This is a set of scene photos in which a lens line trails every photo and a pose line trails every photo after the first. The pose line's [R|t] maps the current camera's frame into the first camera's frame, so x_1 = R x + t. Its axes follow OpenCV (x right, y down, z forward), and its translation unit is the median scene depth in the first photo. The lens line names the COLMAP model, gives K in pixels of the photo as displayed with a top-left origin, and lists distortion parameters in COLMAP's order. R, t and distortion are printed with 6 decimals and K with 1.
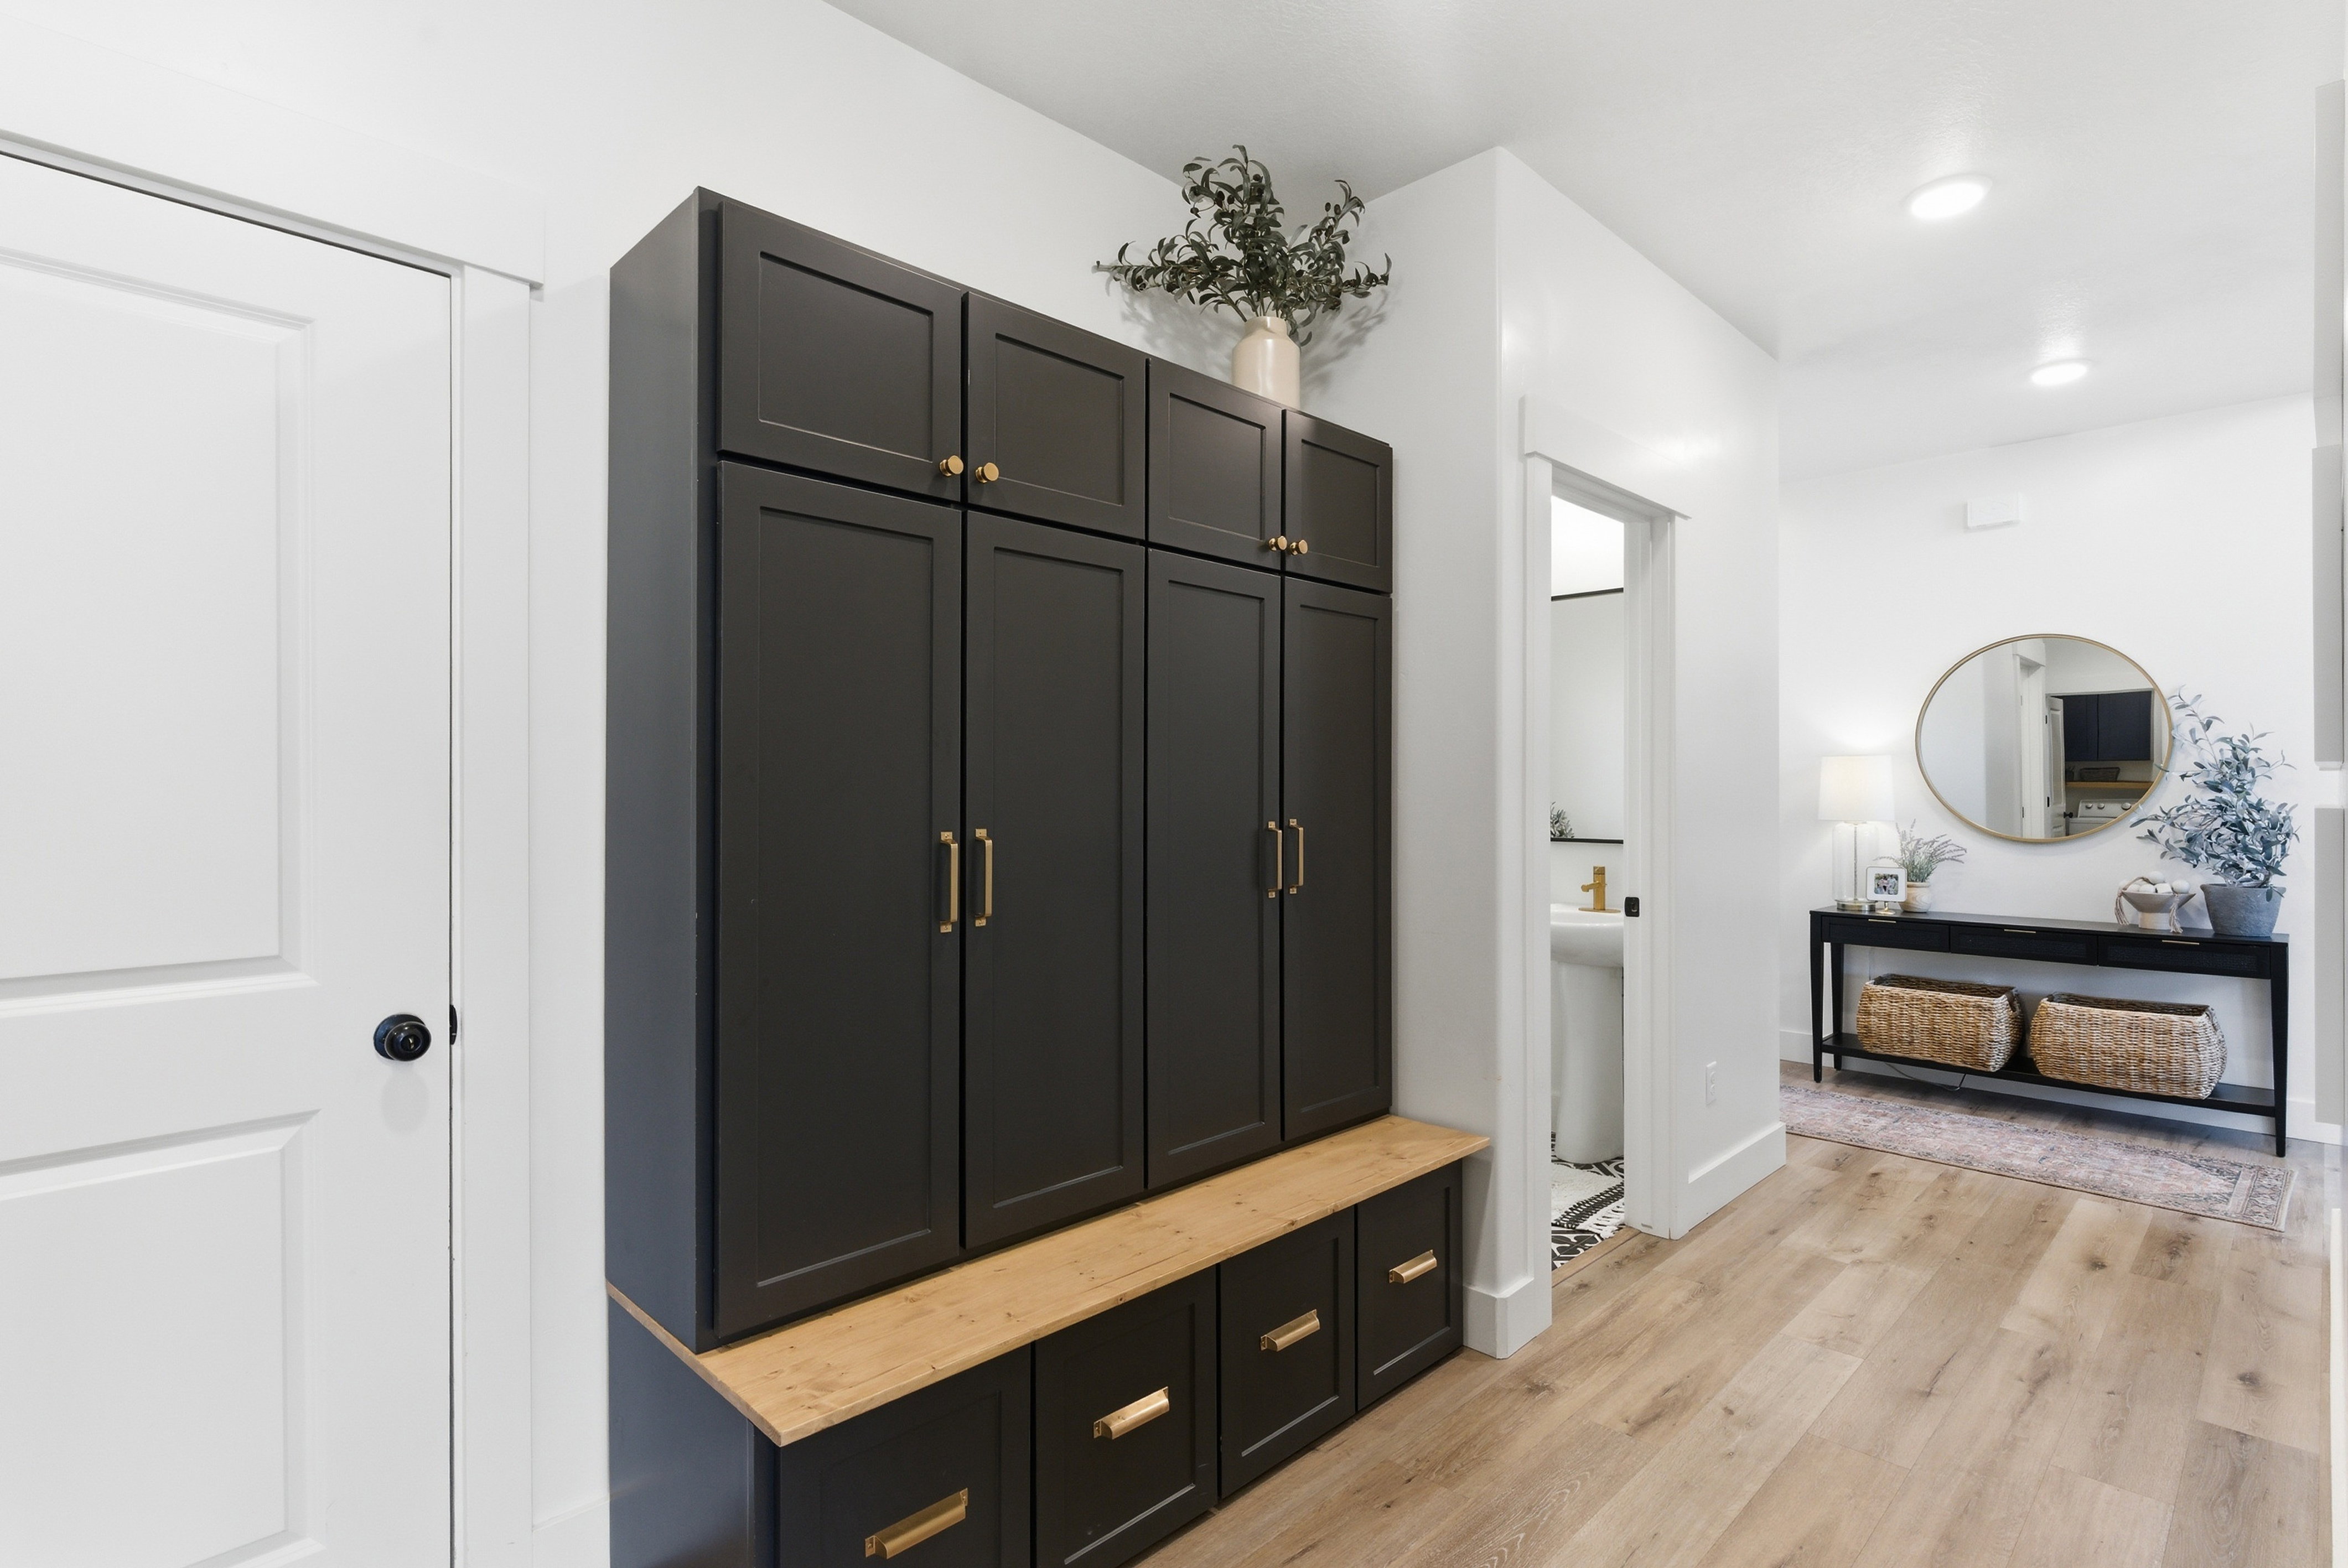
lens RADIAL K [[1135.6, 0, 1179.3], [0, 1135.6, 797.2], [0, 0, 1]] dist [-0.006110, -0.000254]
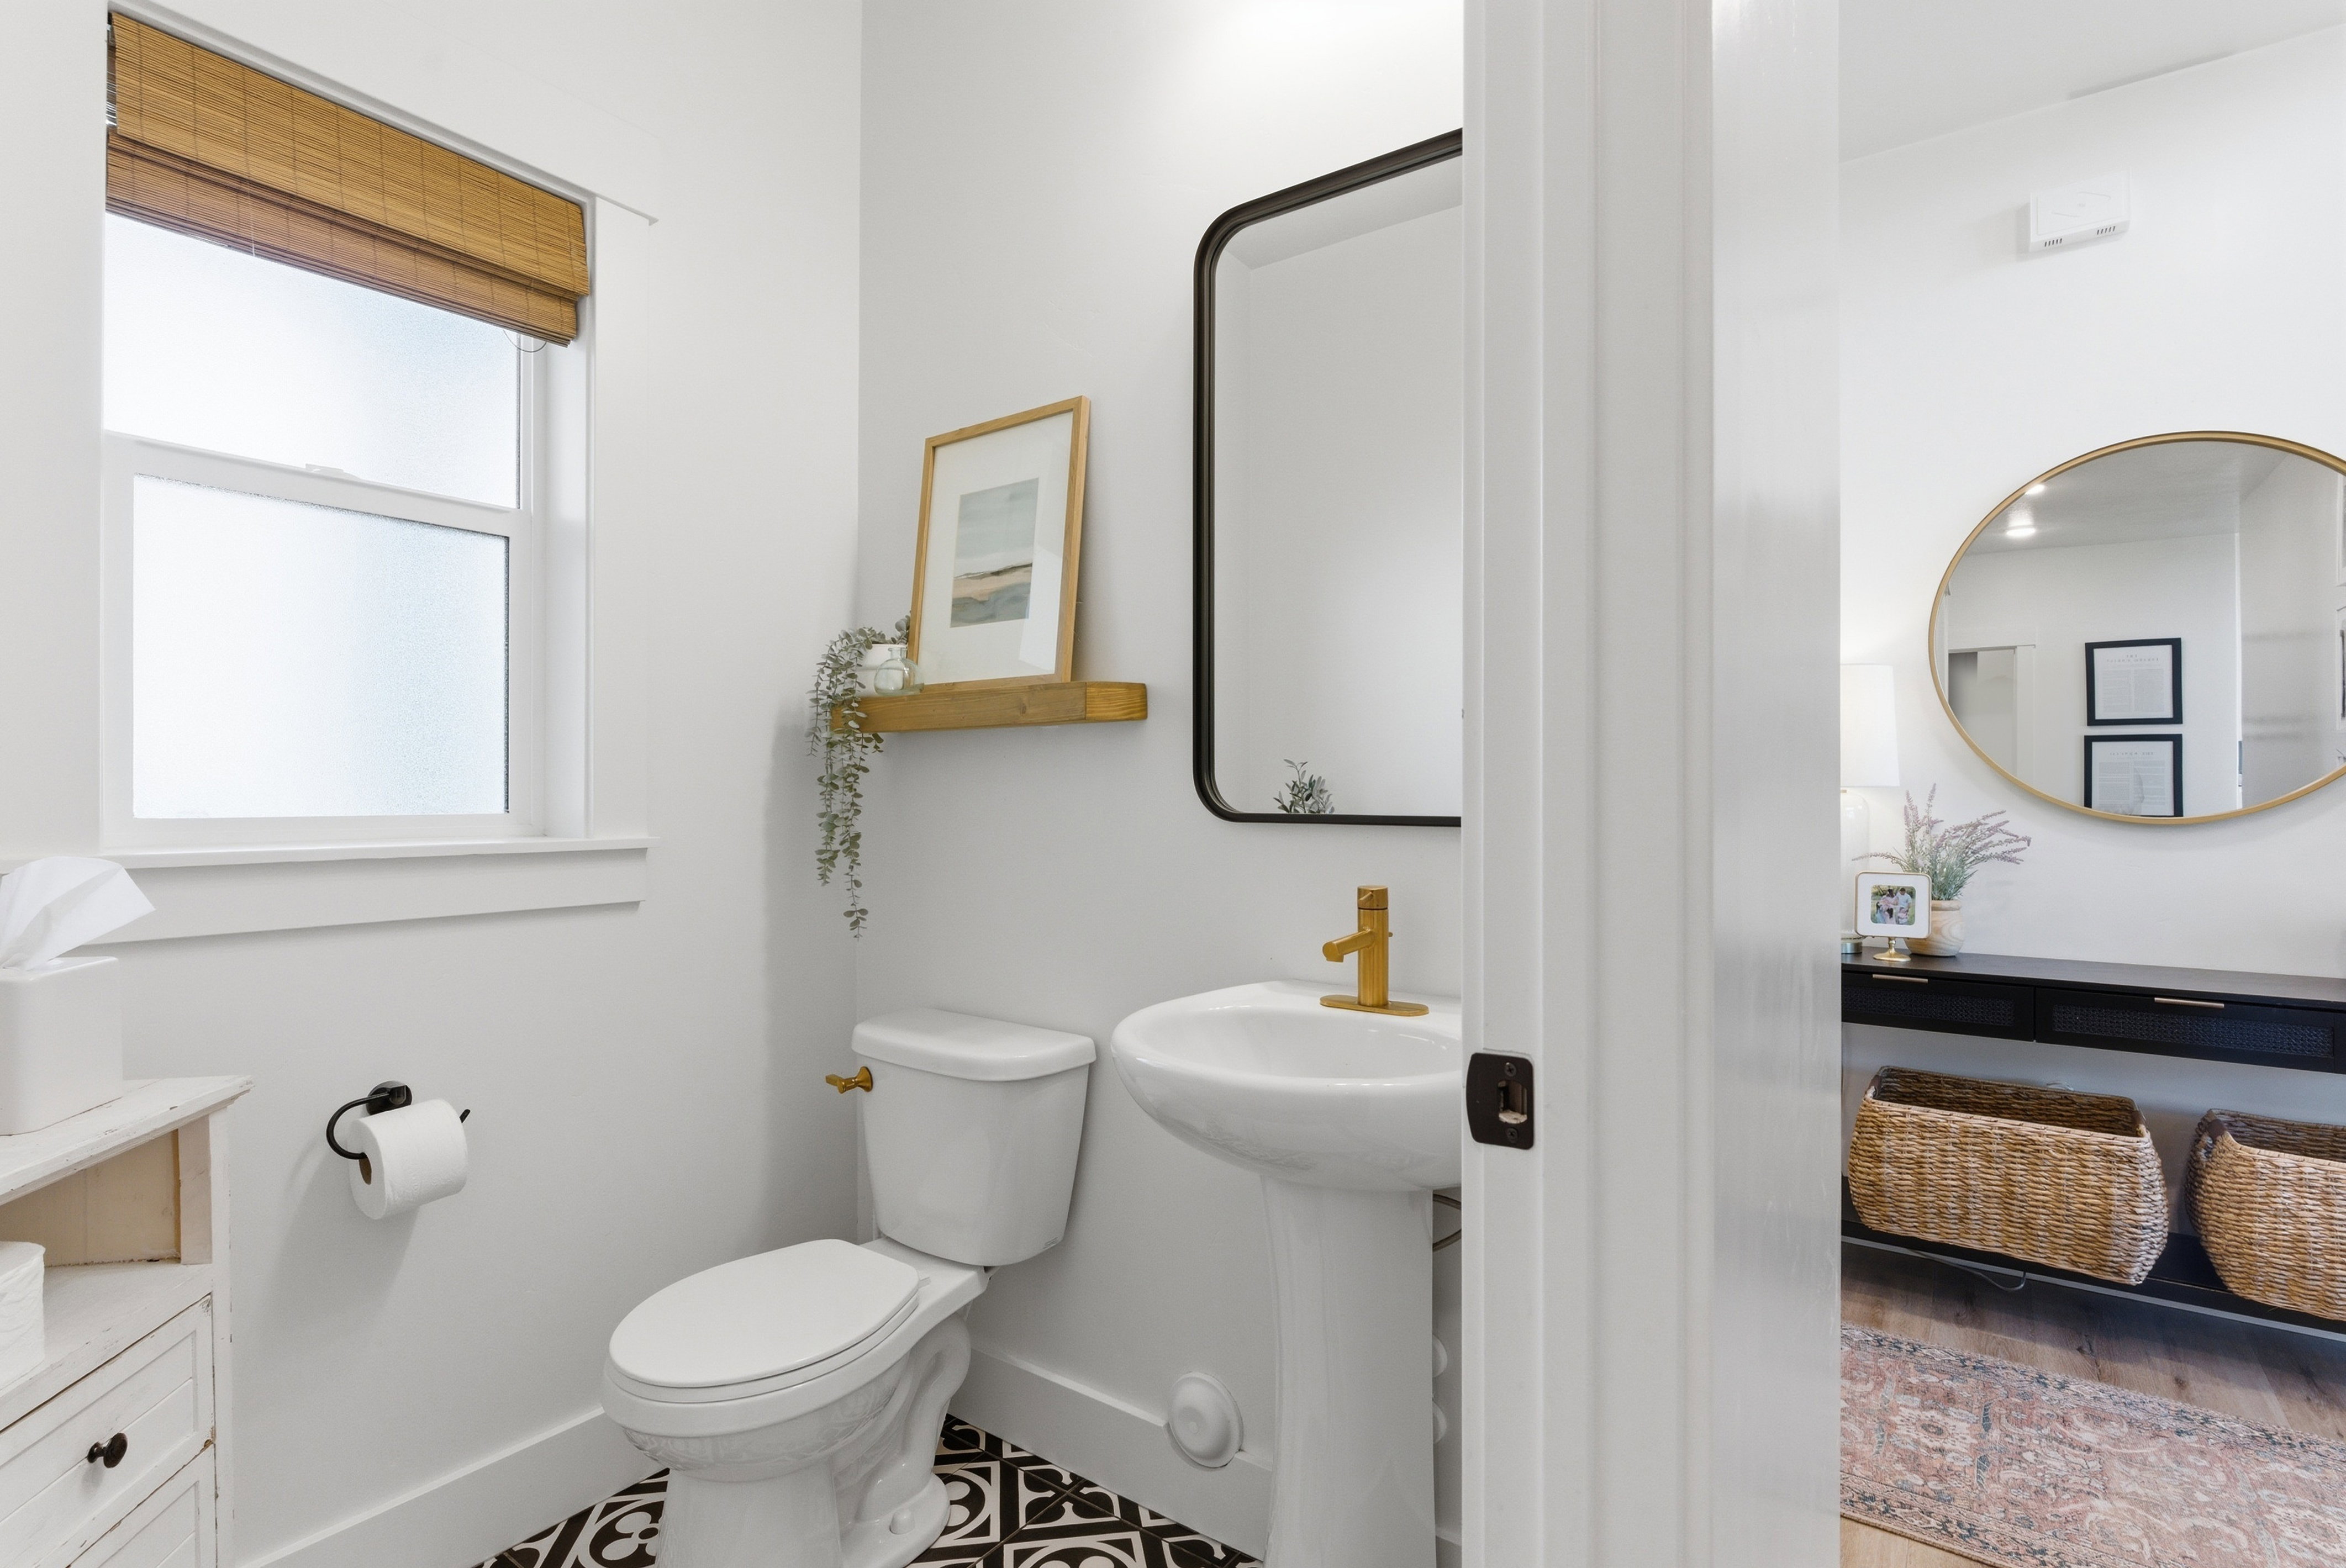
lens RADIAL K [[1134.7, 0, 1170.5], [0, 1134.7, 794.6], [0, 0, 1]] dist [-0.006110, -0.000254]
pose [[0.986218, 0.000263, 0.165449, 0.218716], [-0.000010, 0.999999, -0.001530, 0.027870], [-0.165450, 0.001507, 0.986217, 0.579263]]
